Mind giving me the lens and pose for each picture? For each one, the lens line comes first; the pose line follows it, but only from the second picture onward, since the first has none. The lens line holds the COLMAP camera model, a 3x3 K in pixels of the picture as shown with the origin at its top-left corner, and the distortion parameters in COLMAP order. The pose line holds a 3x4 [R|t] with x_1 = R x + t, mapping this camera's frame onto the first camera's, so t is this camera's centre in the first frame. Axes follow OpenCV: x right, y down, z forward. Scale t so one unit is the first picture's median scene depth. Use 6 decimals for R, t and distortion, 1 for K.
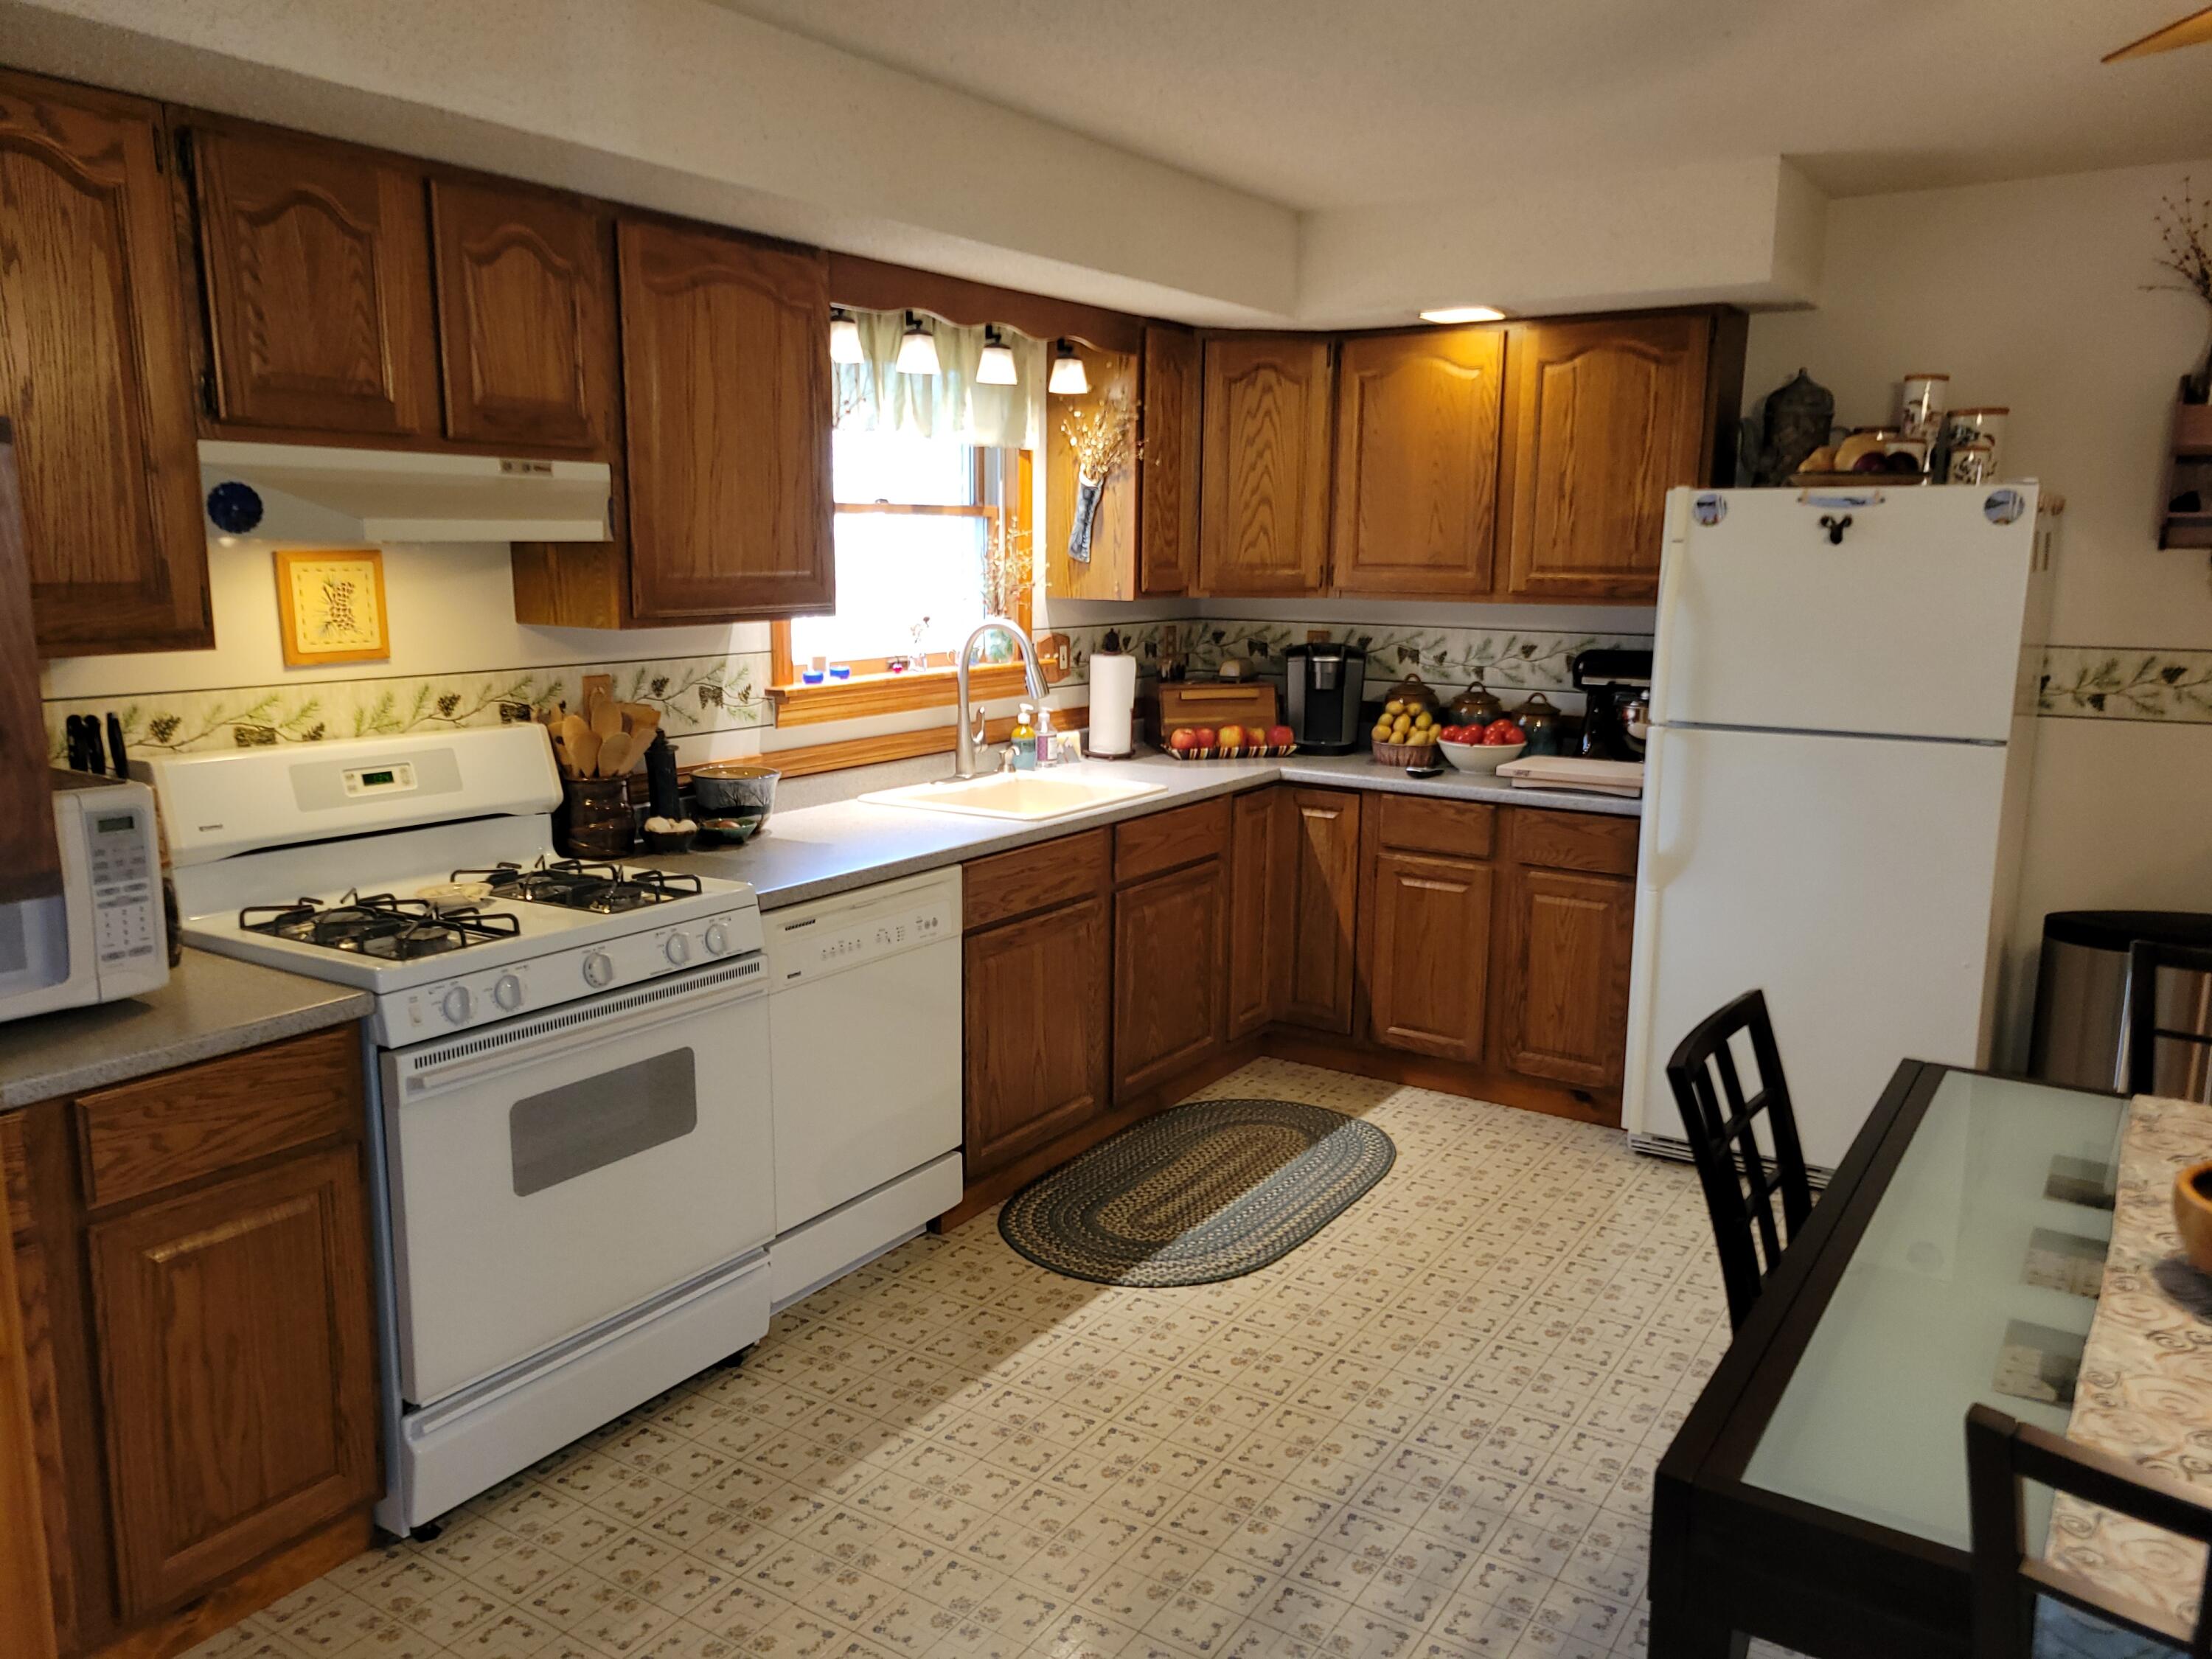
lens RADIAL K [[1645.3, 0, 1100.8], [0, 1645.3, 841.6], [0, 0, 1]] dist [0.053710, -0.030812]
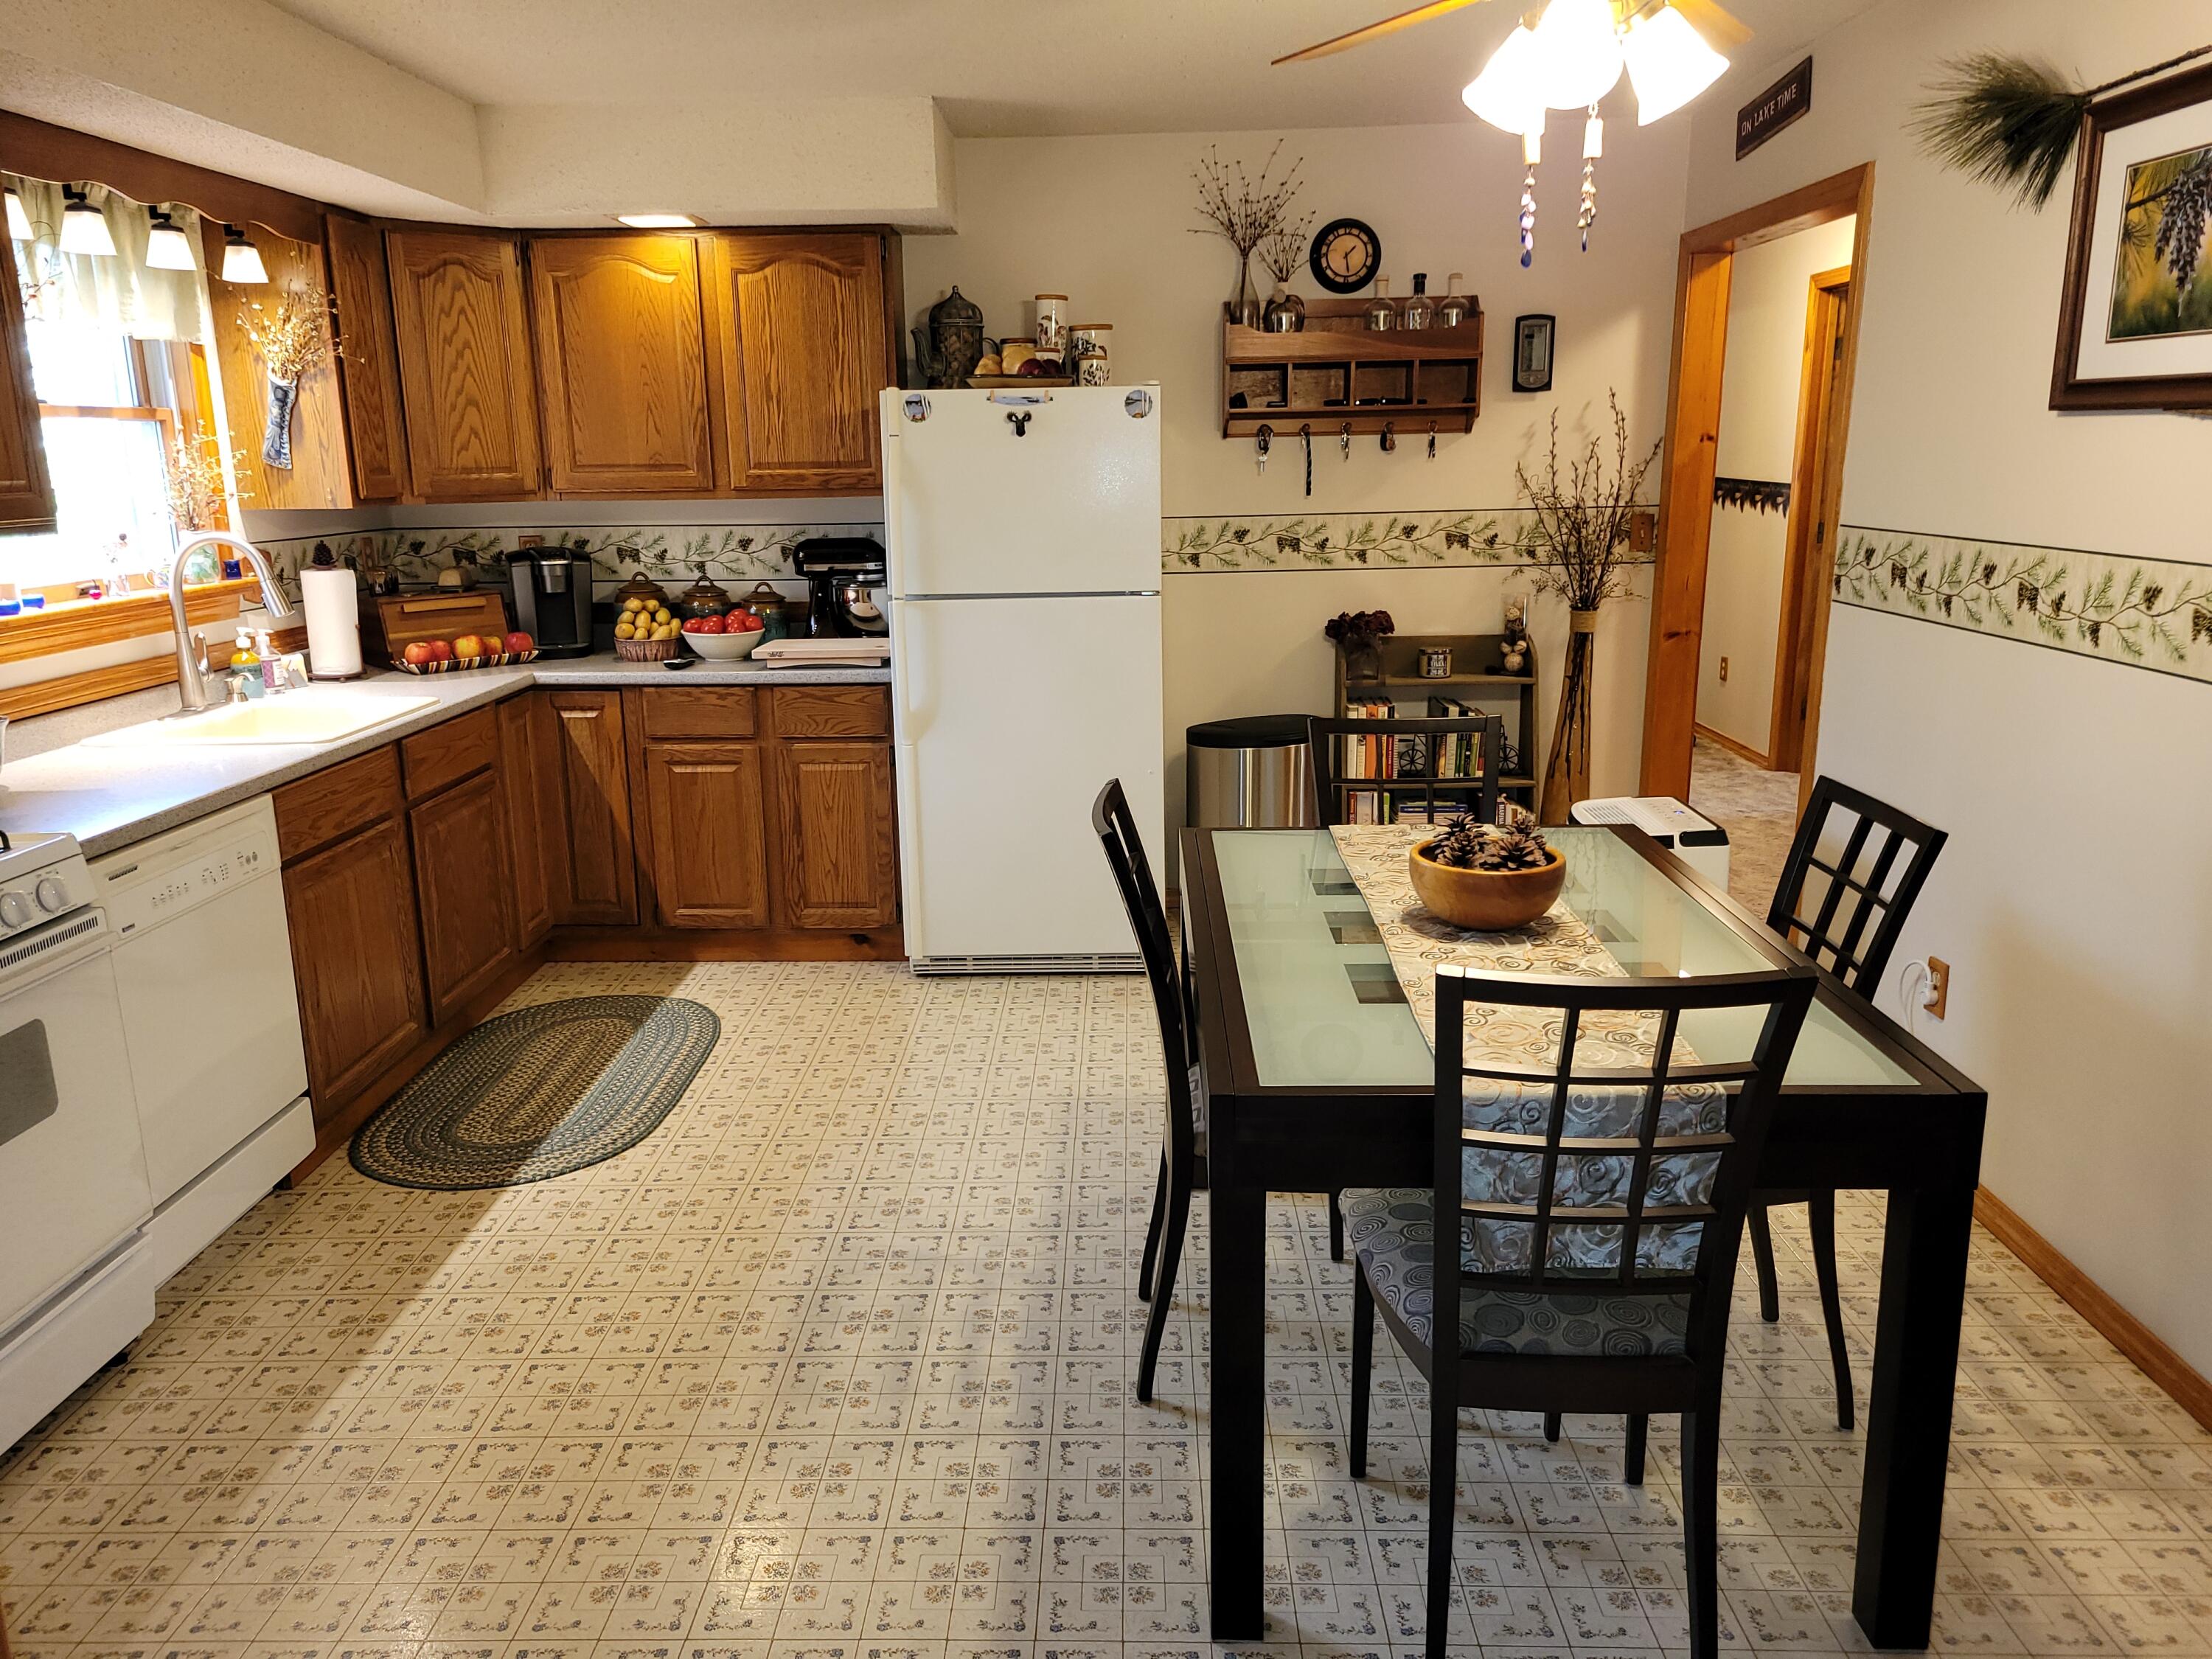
lens RADIAL K [[1645.3, 0, 1097.0], [0, 1645.3, 836.5], [0, 0, 1]] dist [0.053710, -0.030812]
pose [[0.847435, -0.143852, 0.511038, -0.145065], [0.119718, 0.989577, 0.080031, 0.015952], [-0.517224, -0.006640, 0.855824, -0.042972]]
